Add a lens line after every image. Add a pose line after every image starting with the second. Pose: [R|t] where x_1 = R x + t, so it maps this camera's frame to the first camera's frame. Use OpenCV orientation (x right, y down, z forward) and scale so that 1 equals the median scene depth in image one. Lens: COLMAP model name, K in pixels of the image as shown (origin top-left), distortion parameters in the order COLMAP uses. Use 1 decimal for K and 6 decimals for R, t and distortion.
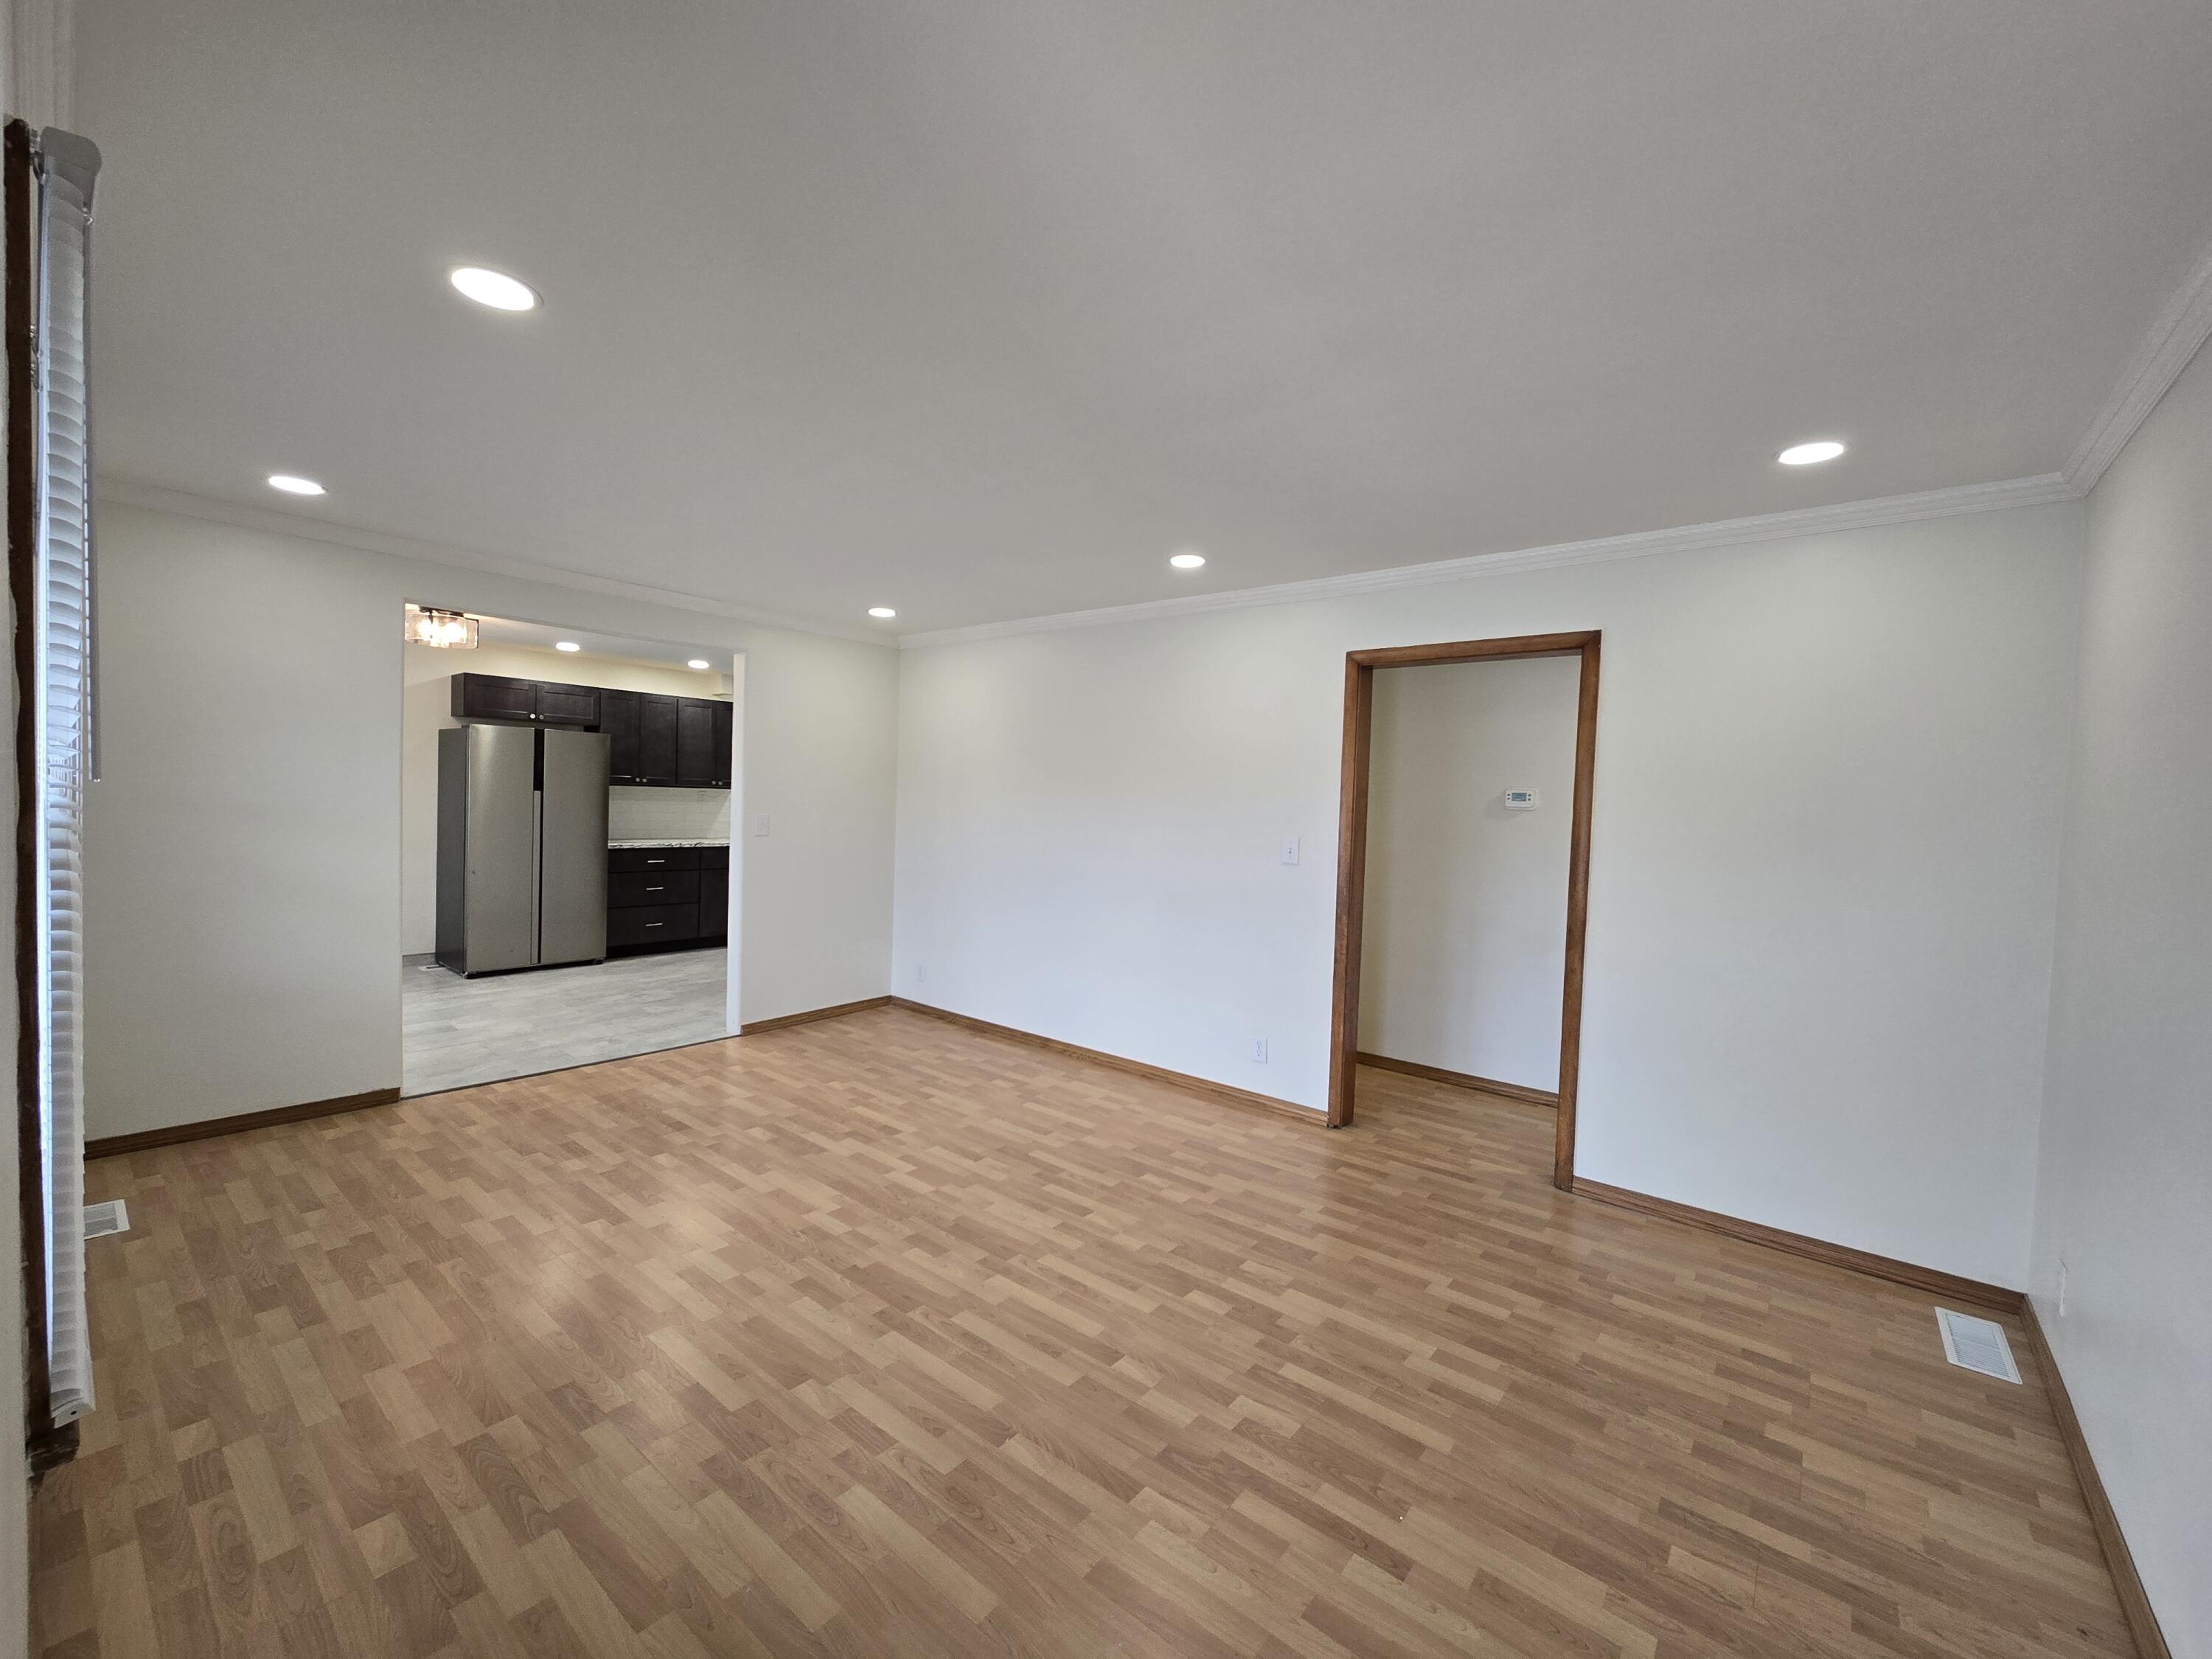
lens RADIAL K [[900.7, 0, 1094.0], [0, 900.7, 828.6], [0, 0, 1]] dist [0.000334, 0.001839]
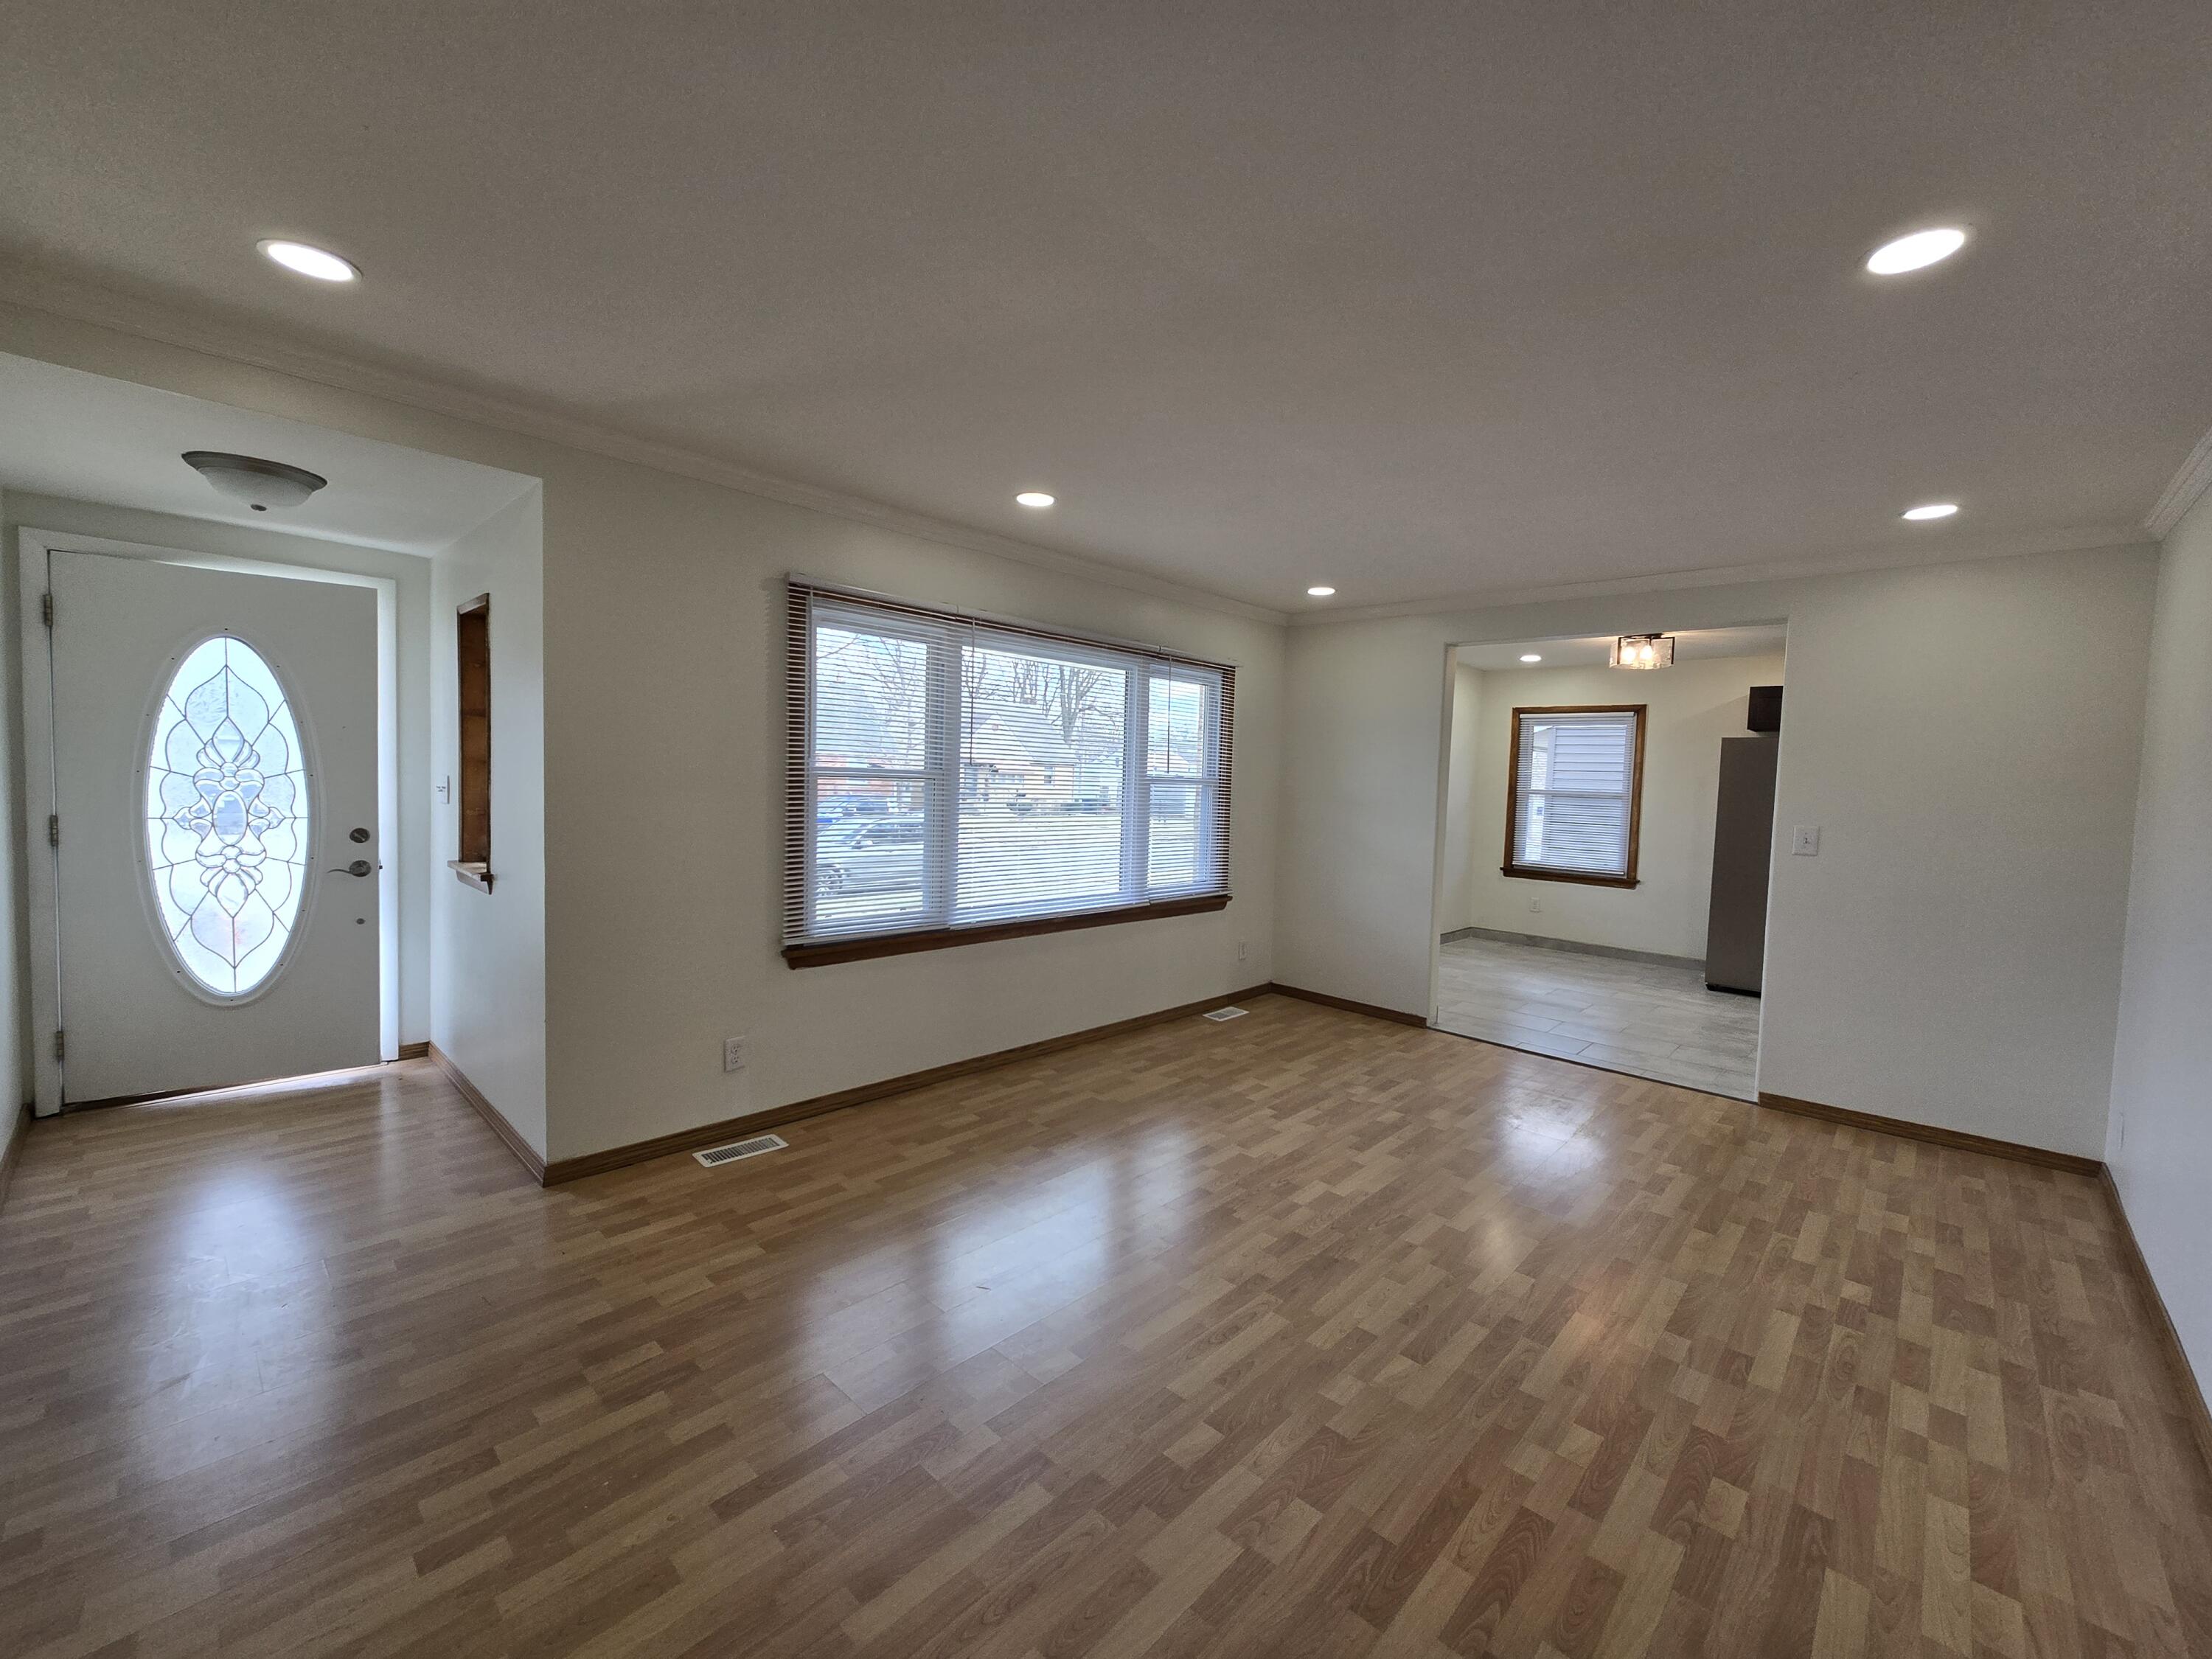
lens RADIAL K [[900.7, 0, 1129.0], [0, 900.7, 827.9], [0, 0, 1]] dist [0.000334, 0.001839]
pose [[-0.053864, 0.022733, -0.998289, 0.686323], [-0.070281, 0.997175, 0.026500, 0.008631], [0.996072, 0.071588, -0.052114, 0.767648]]
